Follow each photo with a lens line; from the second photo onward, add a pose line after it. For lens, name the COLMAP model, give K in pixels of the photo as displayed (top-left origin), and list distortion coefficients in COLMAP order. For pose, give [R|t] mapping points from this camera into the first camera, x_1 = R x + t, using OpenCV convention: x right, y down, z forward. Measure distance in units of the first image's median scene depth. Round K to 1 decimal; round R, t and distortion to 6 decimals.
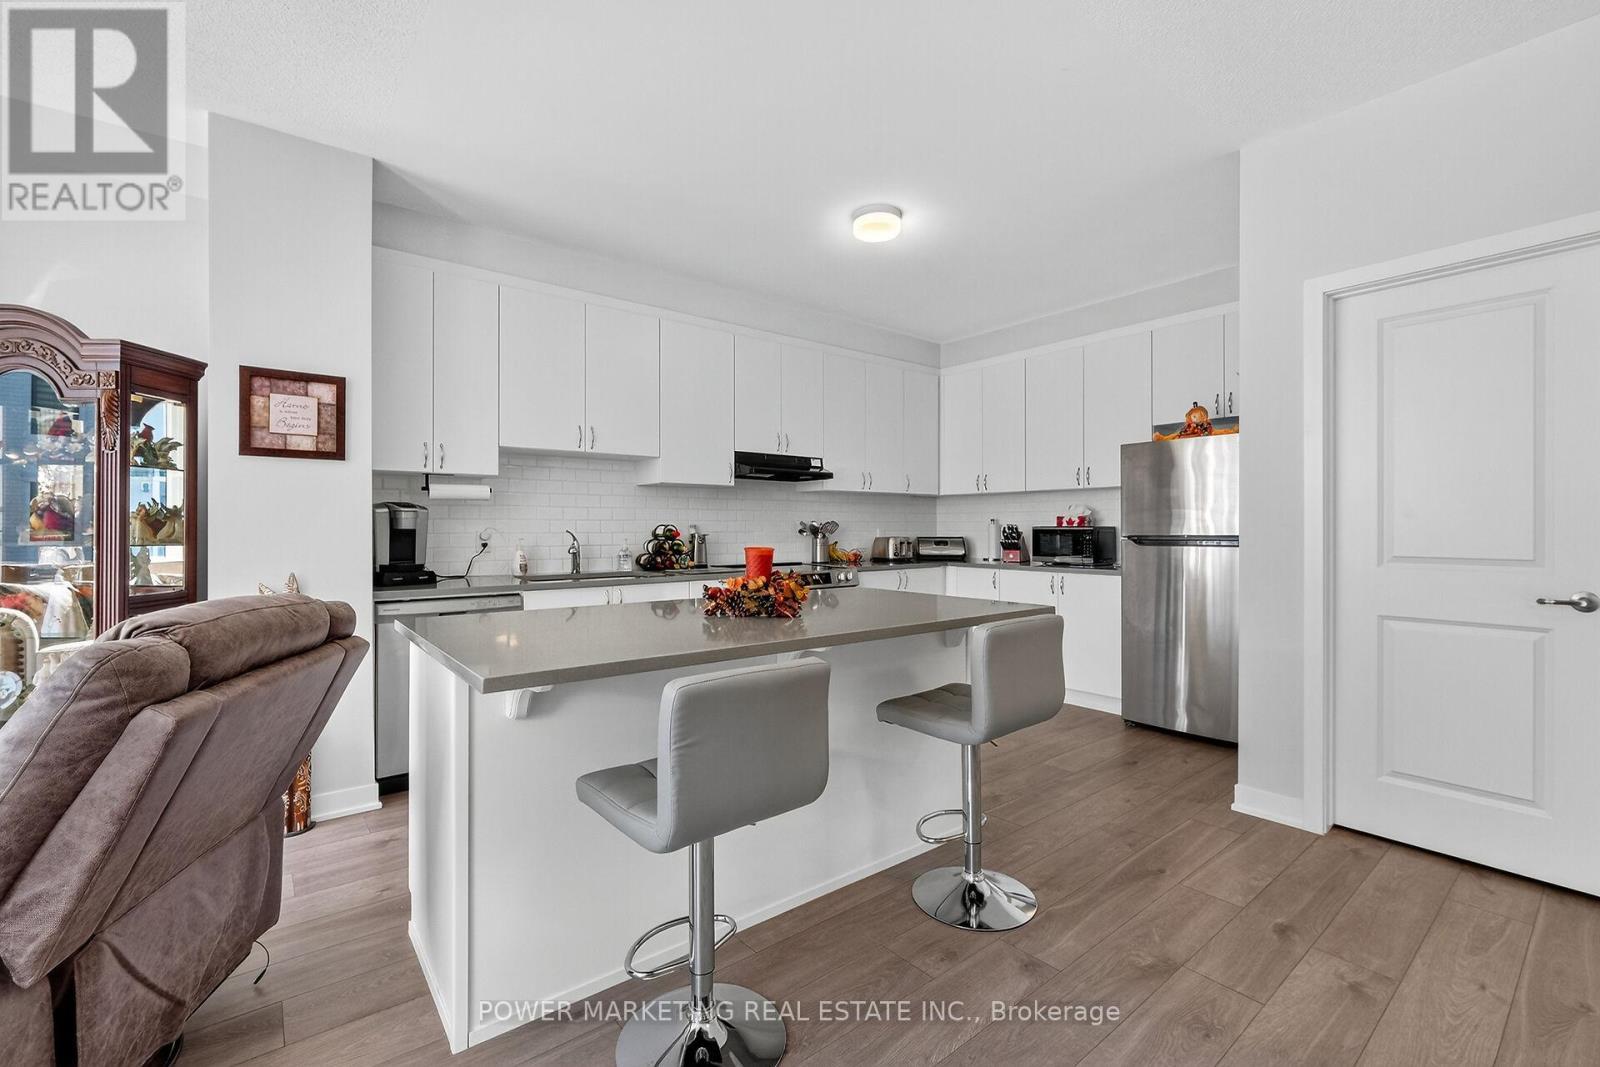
lens RADIAL K [[682.9, 0, 793.9], [0, 682.9, 525.9], [0, 0, 1]] dist [-0.002675, 0.000696]
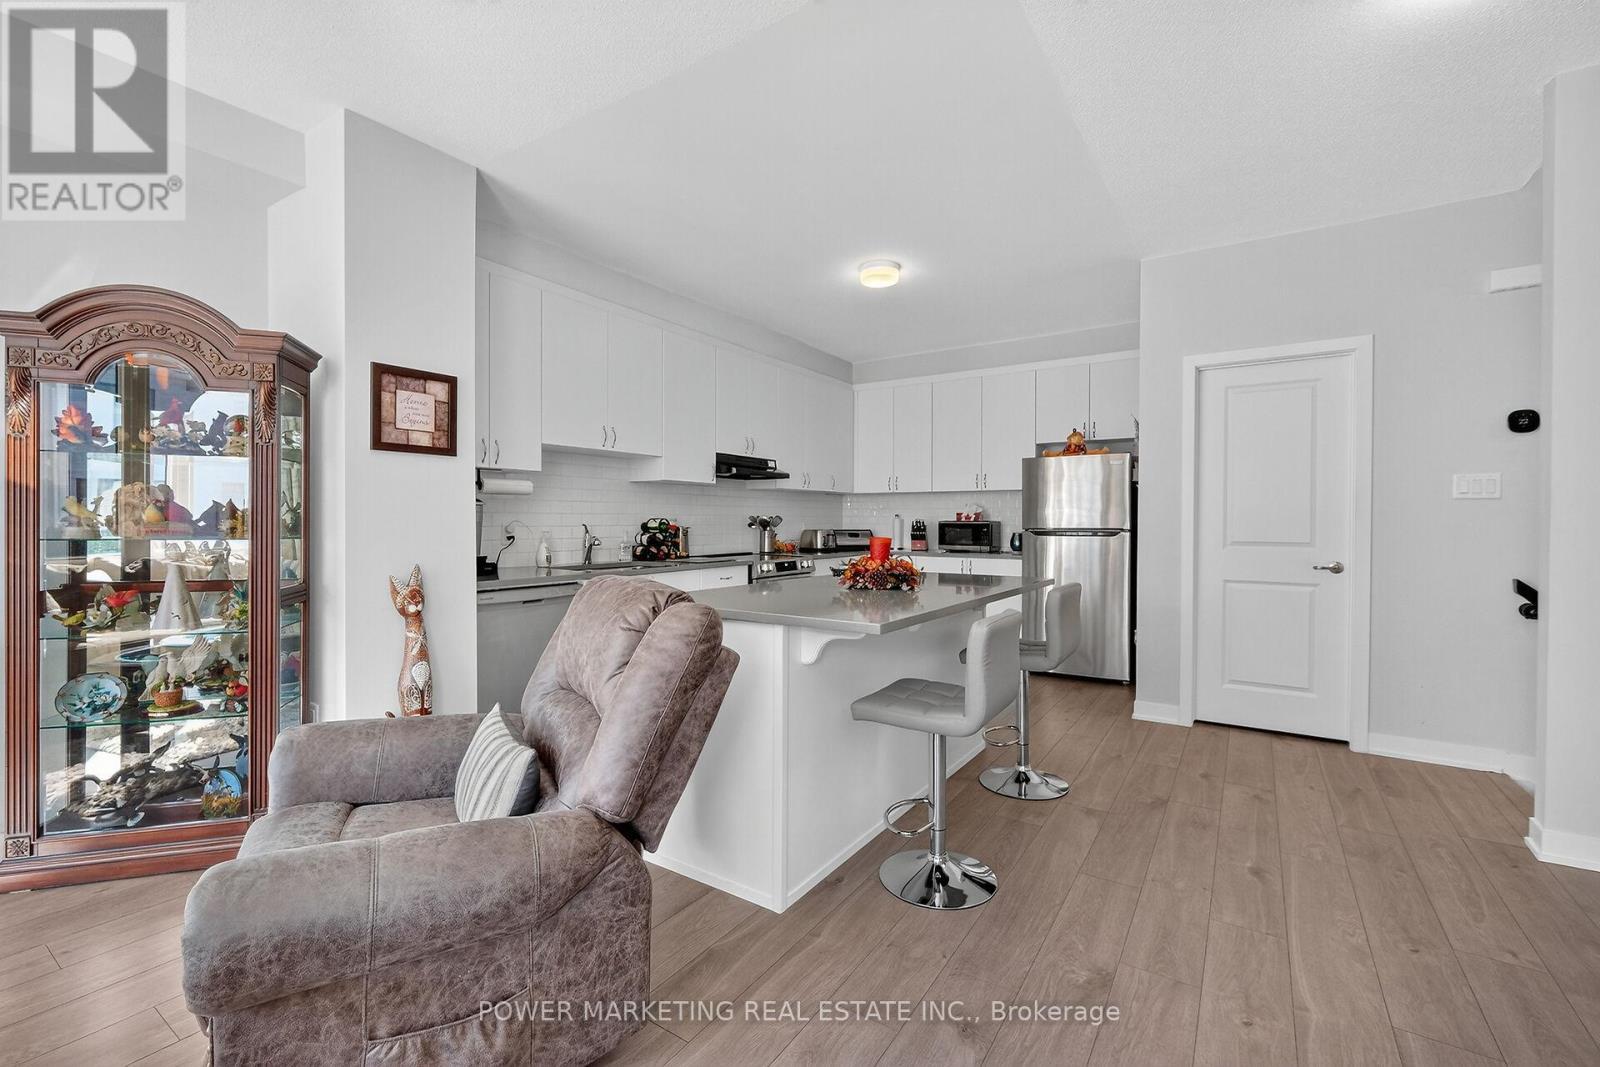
lens RADIAL K [[682.9, 0, 795.2], [0, 682.9, 526.5], [0, 0, 1]] dist [-0.002675, 0.000696]
pose [[0.952751, 0.000517, 0.303752, -0.345137], [-0.003860, 0.999938, 0.010406, -0.001284], [-0.303728, -0.011087, 0.952694, -0.111646]]
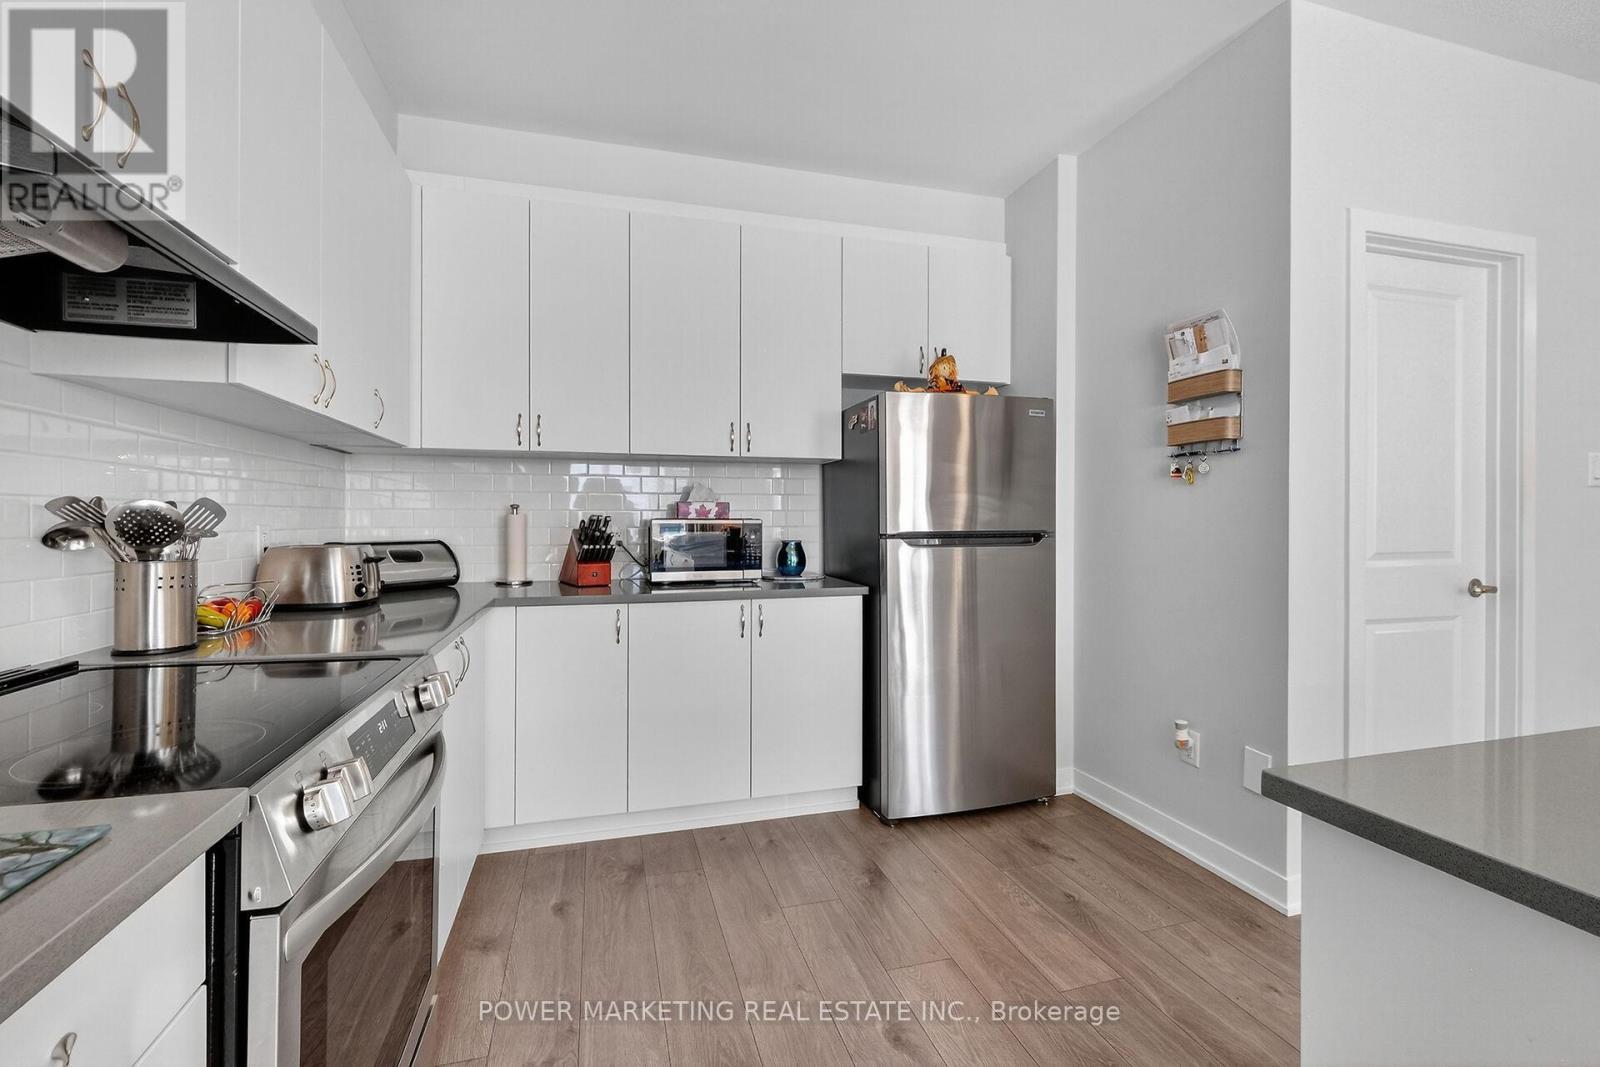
lens RADIAL K [[682.9, 0, 794.3], [0, 682.9, 528.0], [0, 0, 1]] dist [-0.002675, 0.000696]
pose [[0.385050, -0.008671, 0.922855, -0.151778], [-0.000161, 0.999955, 0.009463, 0.003681], [-0.922896, -0.003792, 0.385032, 0.881796]]
